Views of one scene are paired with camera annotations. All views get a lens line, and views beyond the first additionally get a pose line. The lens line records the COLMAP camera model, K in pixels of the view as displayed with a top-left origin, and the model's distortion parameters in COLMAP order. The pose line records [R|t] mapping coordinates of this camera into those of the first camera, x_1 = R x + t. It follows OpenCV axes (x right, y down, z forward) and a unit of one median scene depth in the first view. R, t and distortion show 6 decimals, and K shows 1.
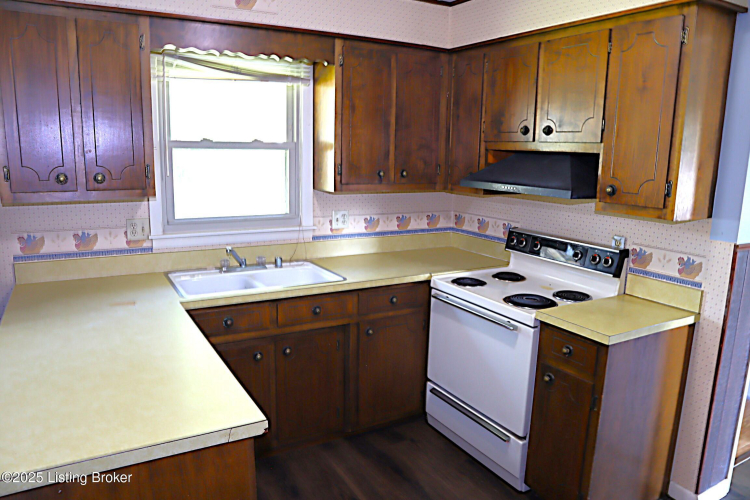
lens RADIAL K [[534.5, 0, 382.9], [0, 534.5, 250.3], [0, 0, 1]] dist [-0.093582, 0.046223]
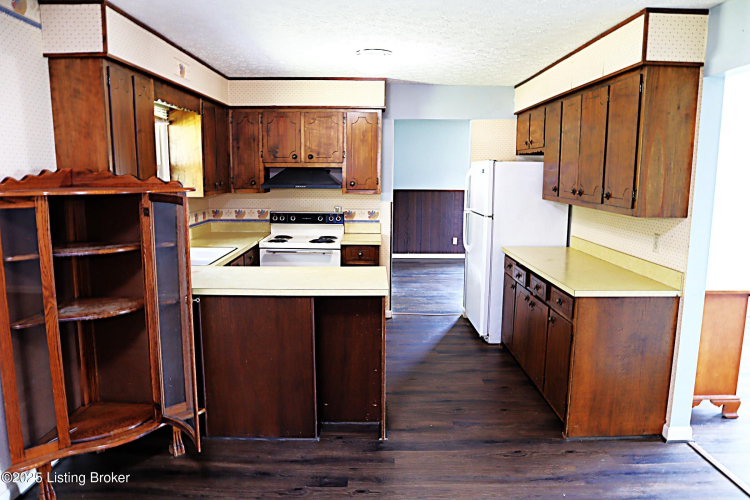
lens RADIAL K [[534.5, 0, 373.1], [0, 534.5, 251.9], [0, 0, 1]] dist [-0.093582, 0.046223]
pose [[0.505491, -0.151874, 0.849360, -1.170354], [0.165016, 0.983233, 0.077604, 0.008532], [-0.846905, 0.100929, 0.522077, -0.190380]]
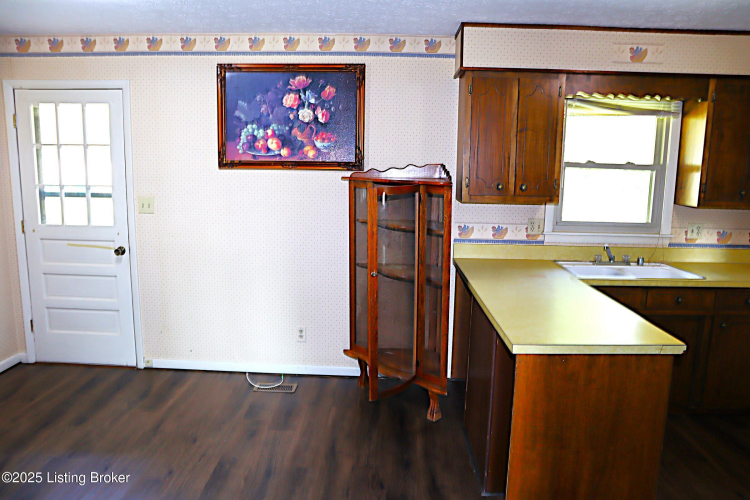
lens RADIAL K [[534.5, 0, 376.0], [0, 534.5, 255.1], [0, 0, 1]] dist [-0.093582, 0.046223]
pose [[0.863391, 0.080280, -0.498108, -0.126523], [-0.093664, 0.995602, -0.001890, 0.069829], [0.495765, 0.048287, 0.867113, -0.368043]]
